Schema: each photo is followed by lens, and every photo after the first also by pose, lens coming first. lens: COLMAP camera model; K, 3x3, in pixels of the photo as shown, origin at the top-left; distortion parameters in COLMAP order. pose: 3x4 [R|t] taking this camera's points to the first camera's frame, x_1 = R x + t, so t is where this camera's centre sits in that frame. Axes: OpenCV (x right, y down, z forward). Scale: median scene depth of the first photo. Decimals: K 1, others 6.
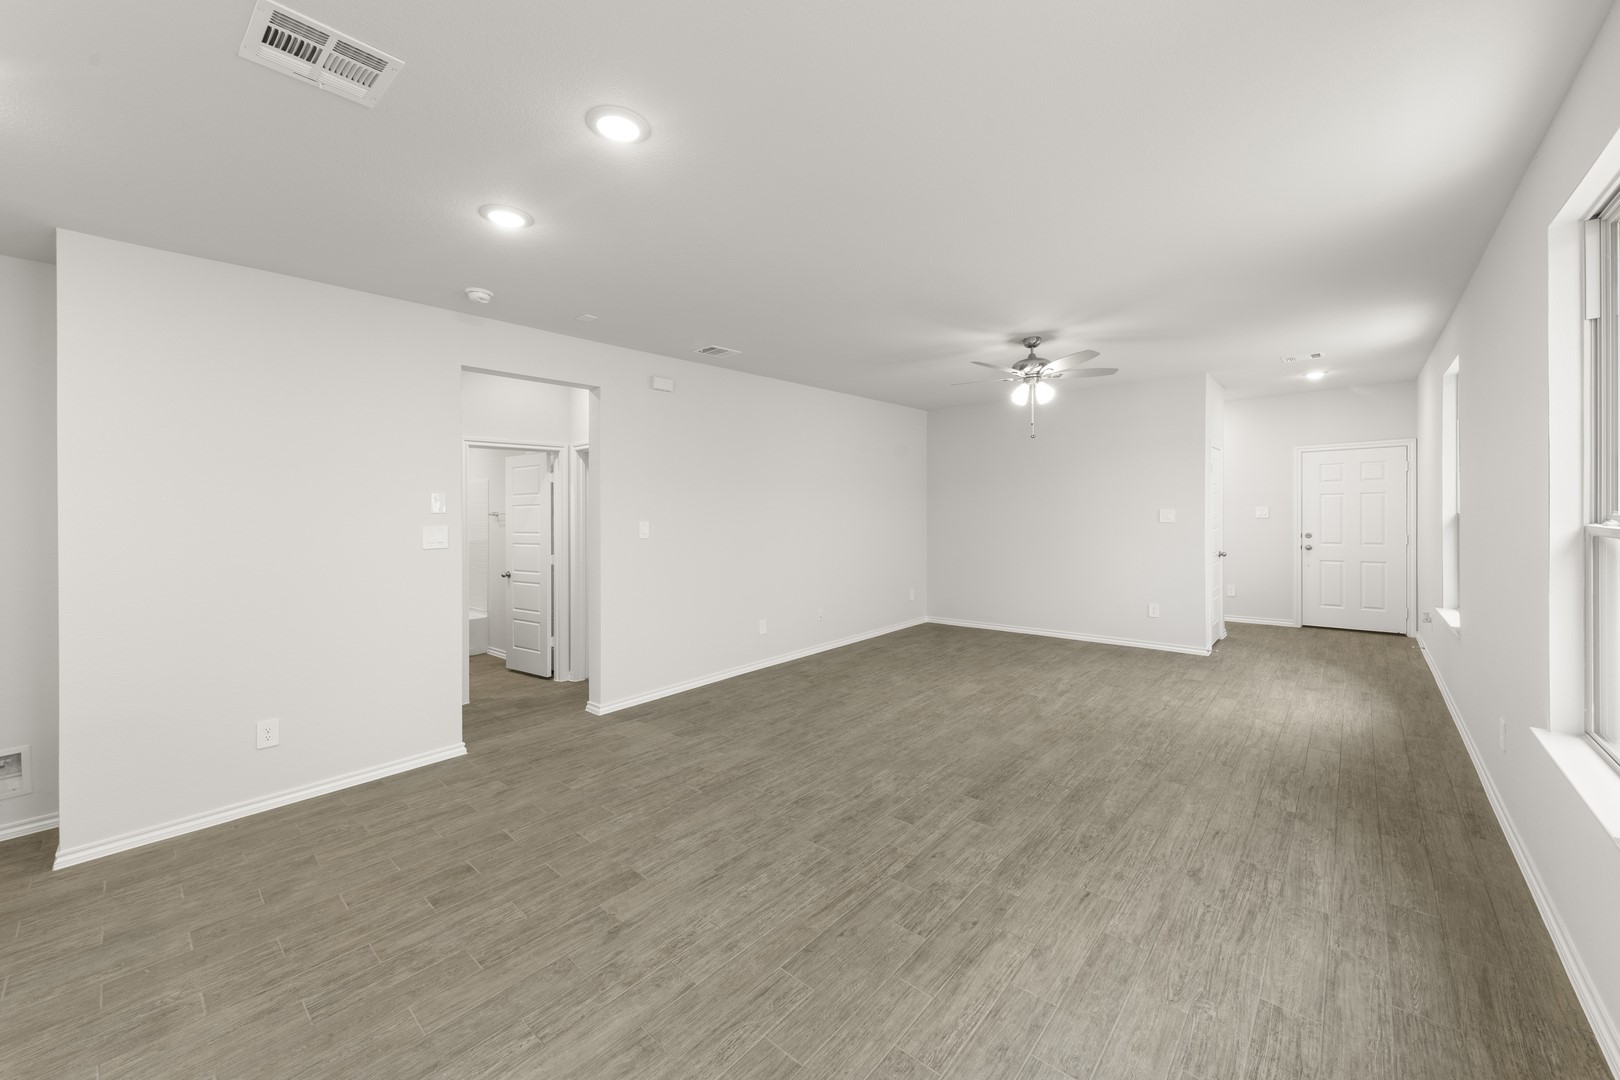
lens RADIAL K [[586.6, 0, 865.0], [0, 586.6, 504.2], [0, 0, 1]] dist [0.002924, -0.003535]
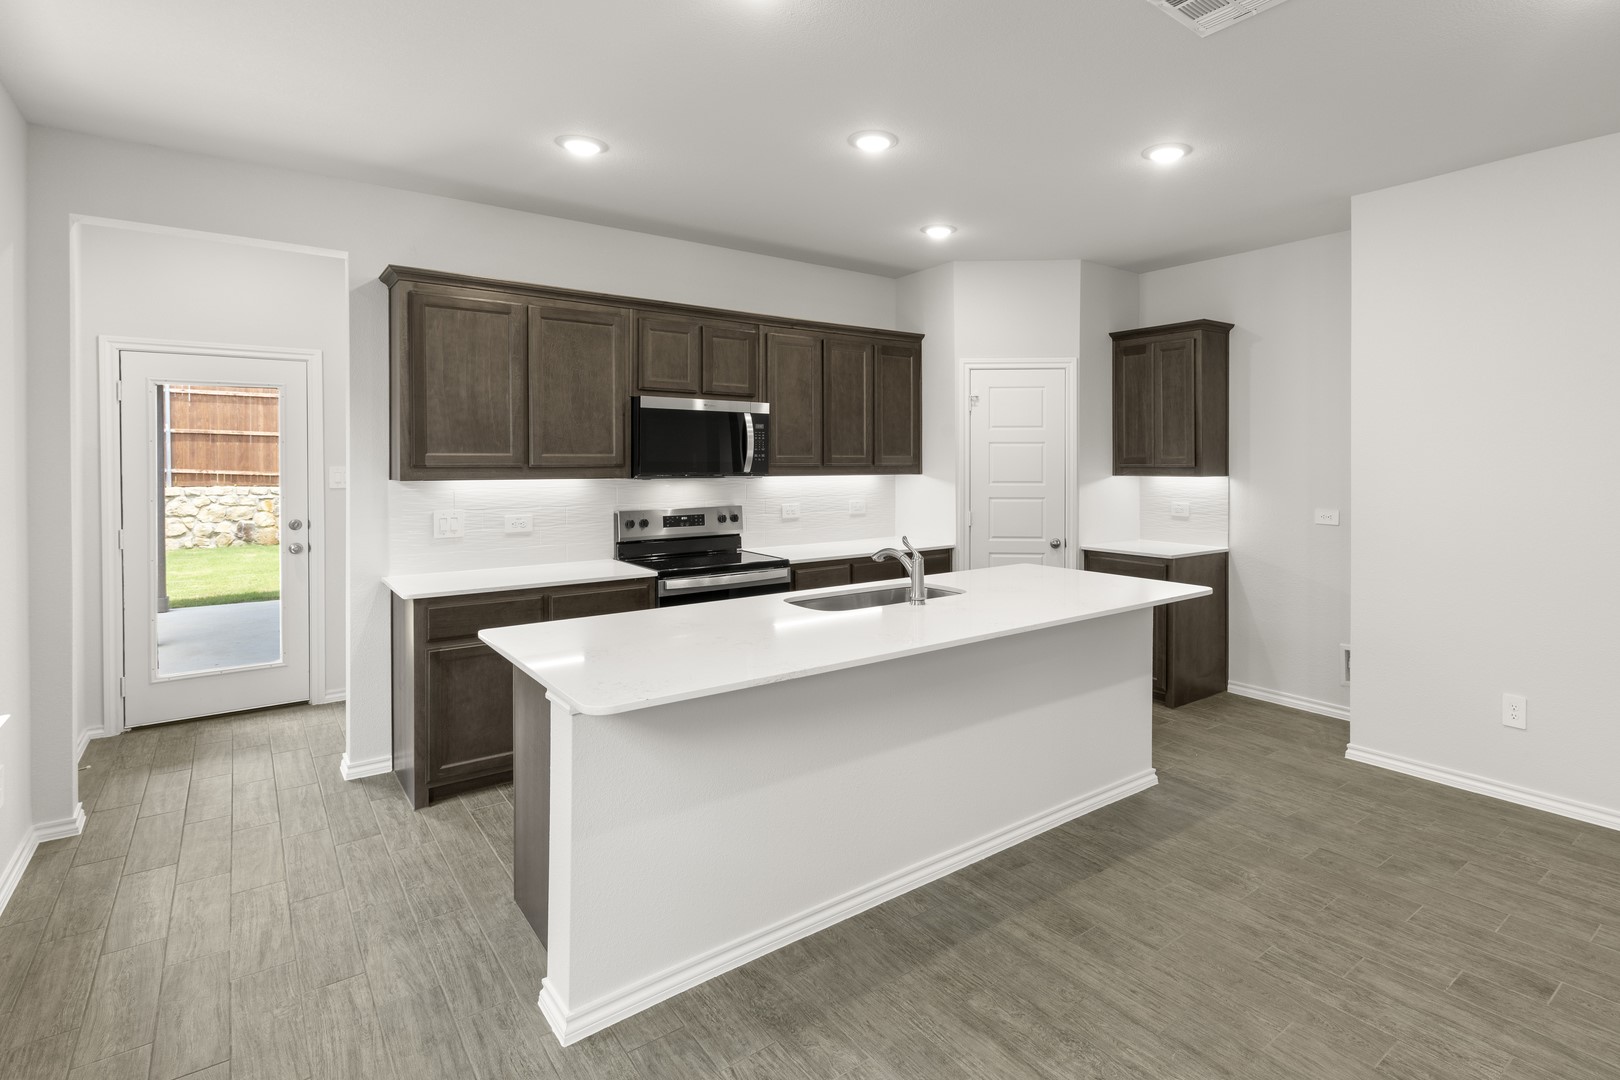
lens RADIAL K [[828.0, 0, 904.8], [0, 828.0, 456.3], [0, 0, 1]] dist [0.019717, -0.007662]
pose [[-0.201127, 0.016392, -0.979428, 0.337778], [0.016724, 0.999772, 0.013298, 0.006057], [0.979423, -0.013705, -0.201355, 0.461949]]
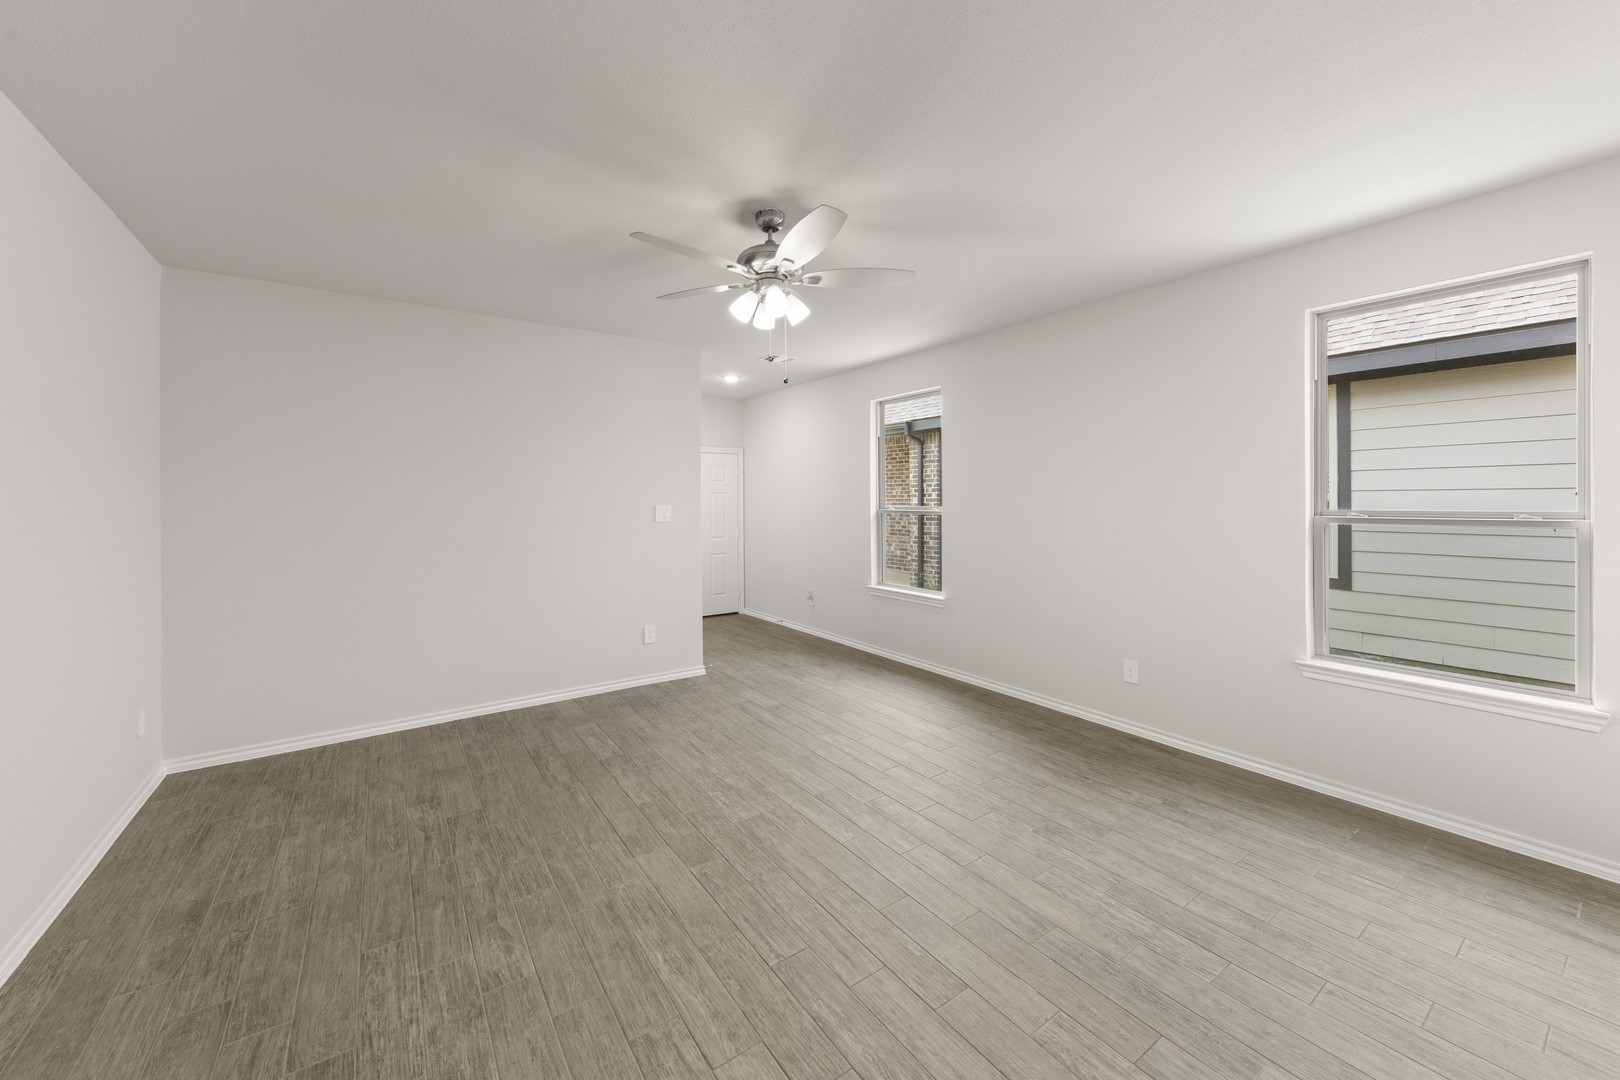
lens RADIAL K [[595.1, 0, 780.3], [0, 595.1, 493.8], [0, 0, 1]] dist [0.004363, -0.002190]
pose [[0.305636, 0.027882, 0.951740, -0.491805], [-0.012719, 0.999602, -0.025200, 0.029281], [-0.952064, -0.004403, 0.305869, 1.390708]]
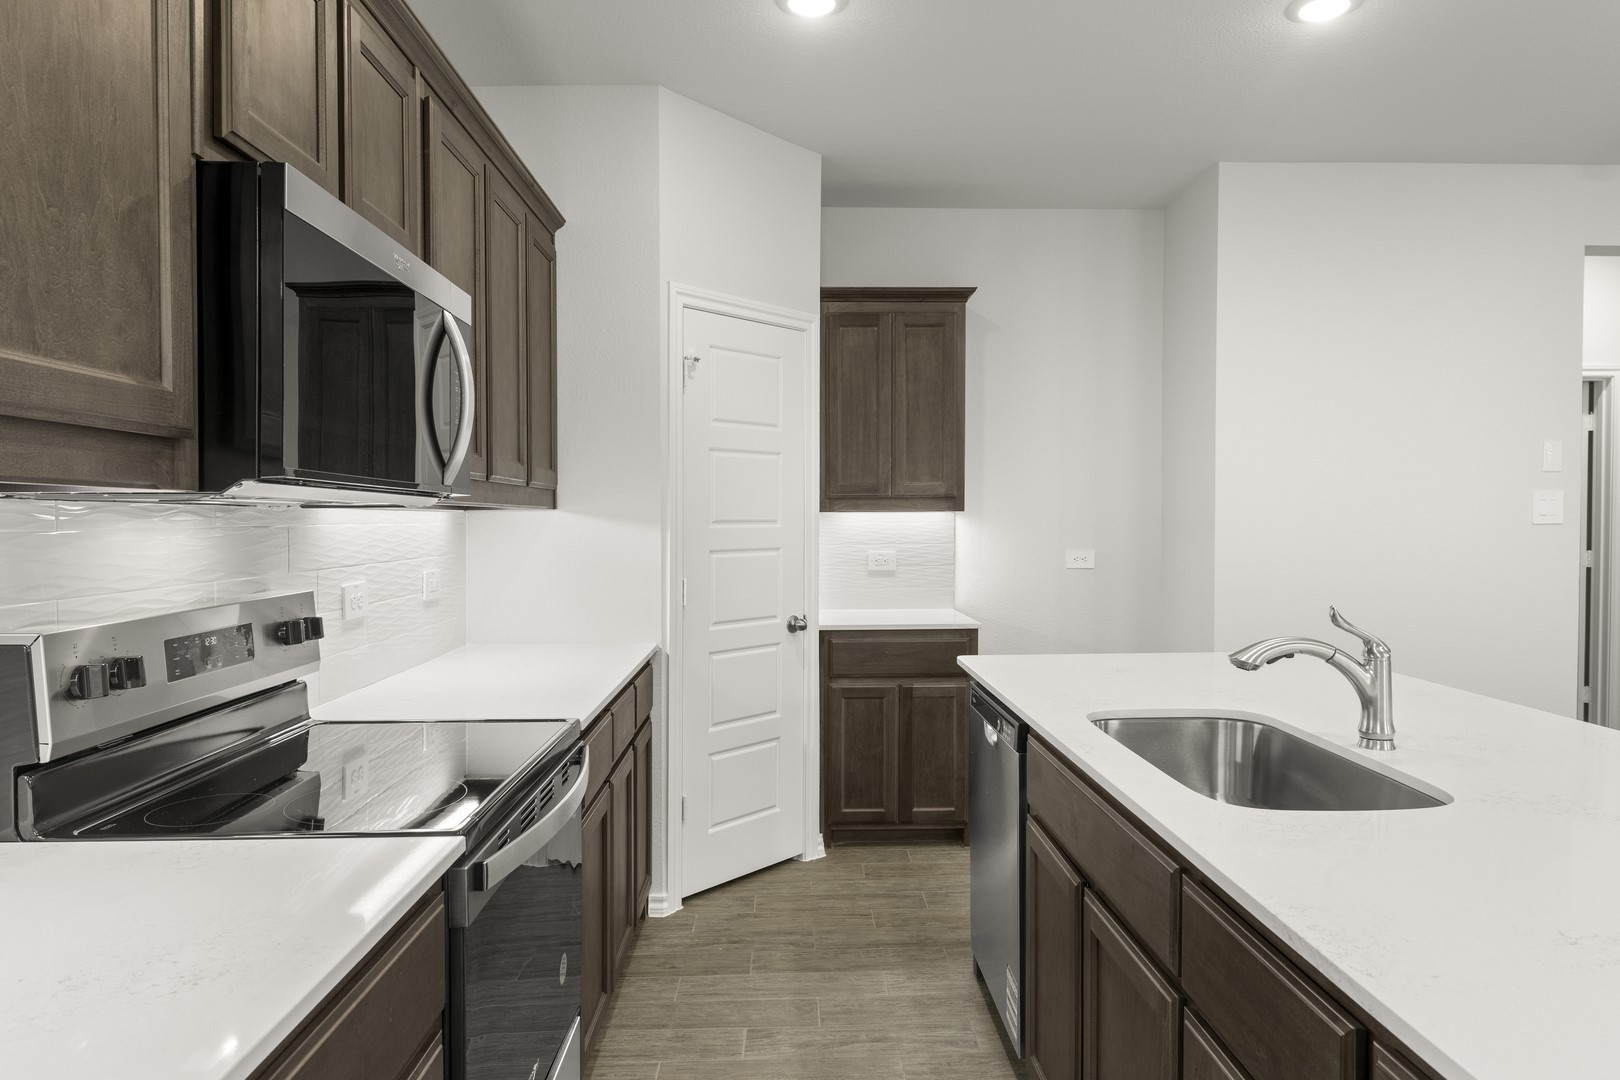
lens RADIAL K [[999.3, 0, 824.7], [0, 999.3, 532.5], [0, 0, 1]] dist [0.001128, -0.000951]
pose [[0.665634, 0.026122, -0.745821, -0.570552], [0.002098, 0.999318, 0.036874, 0.062759], [0.746276, -0.026109, 0.665125, -0.478336]]
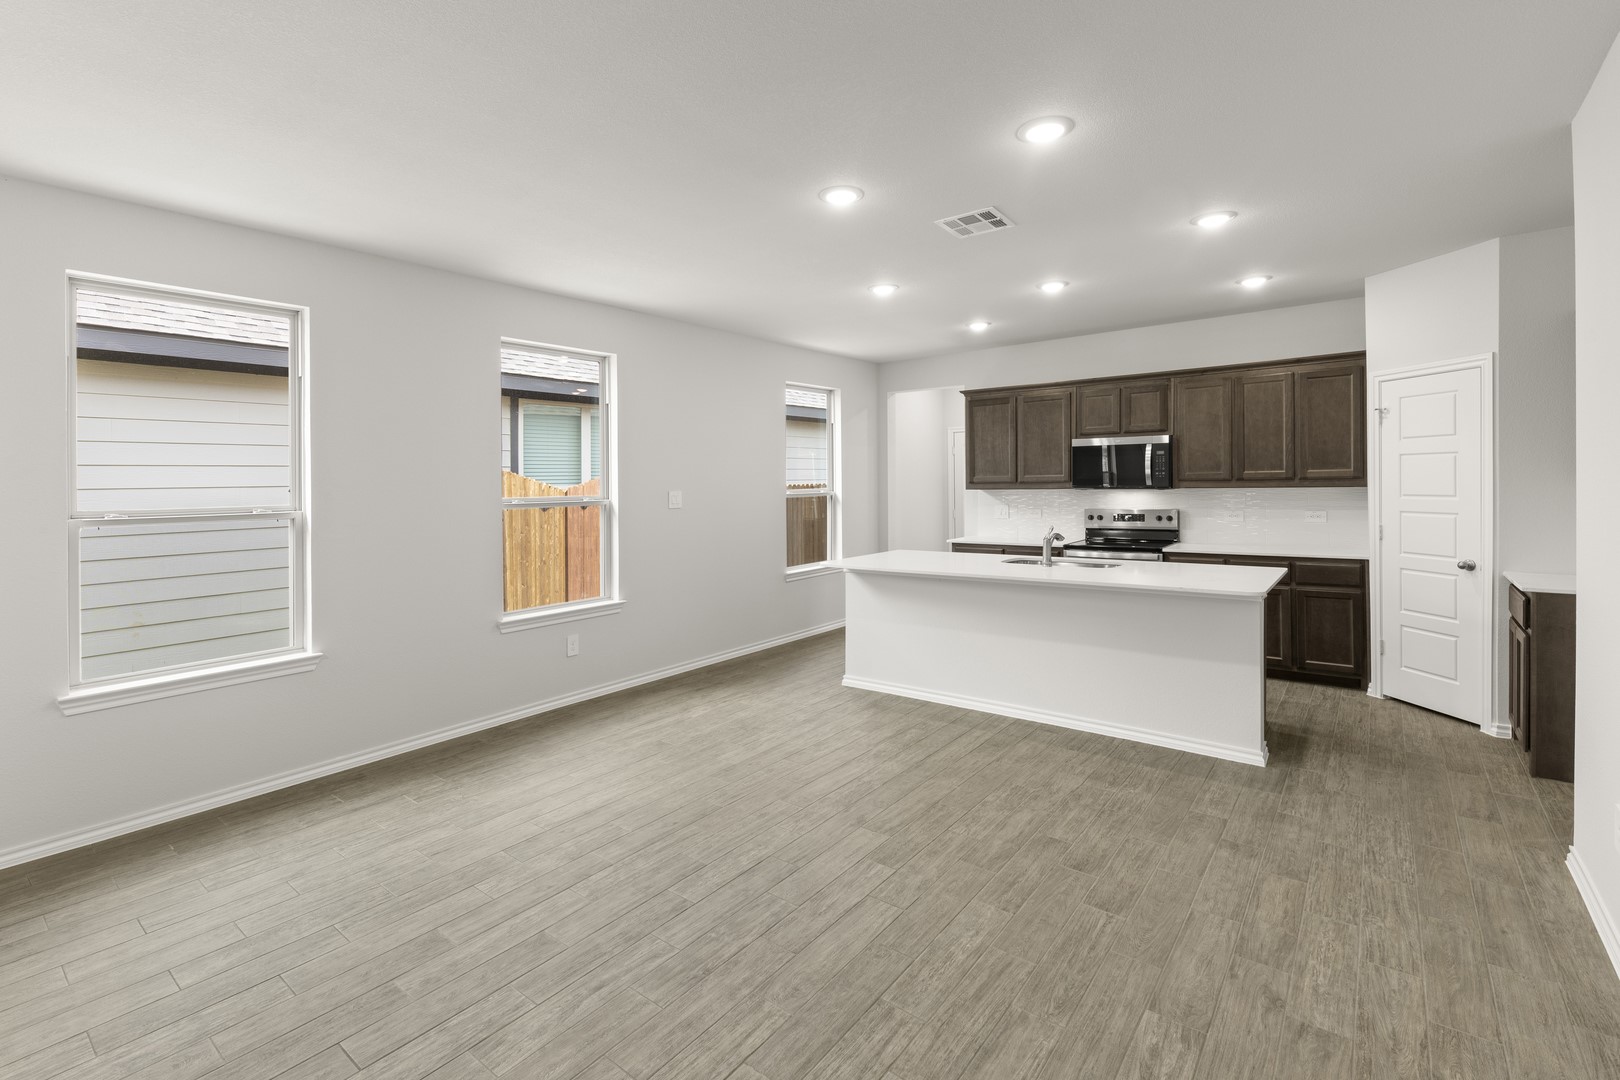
lens RADIAL K [[726.1, 0, 810.0], [0, 726.1, 486.0], [0, 0, 1]] dist [0.015304, -0.005350]
pose [[-0.999174, 0.040303, -0.005218, -0.264329], [0.040335, 0.999167, -0.006158, 0.031041], [0.004965, -0.006364, -0.999967, 1.941837]]
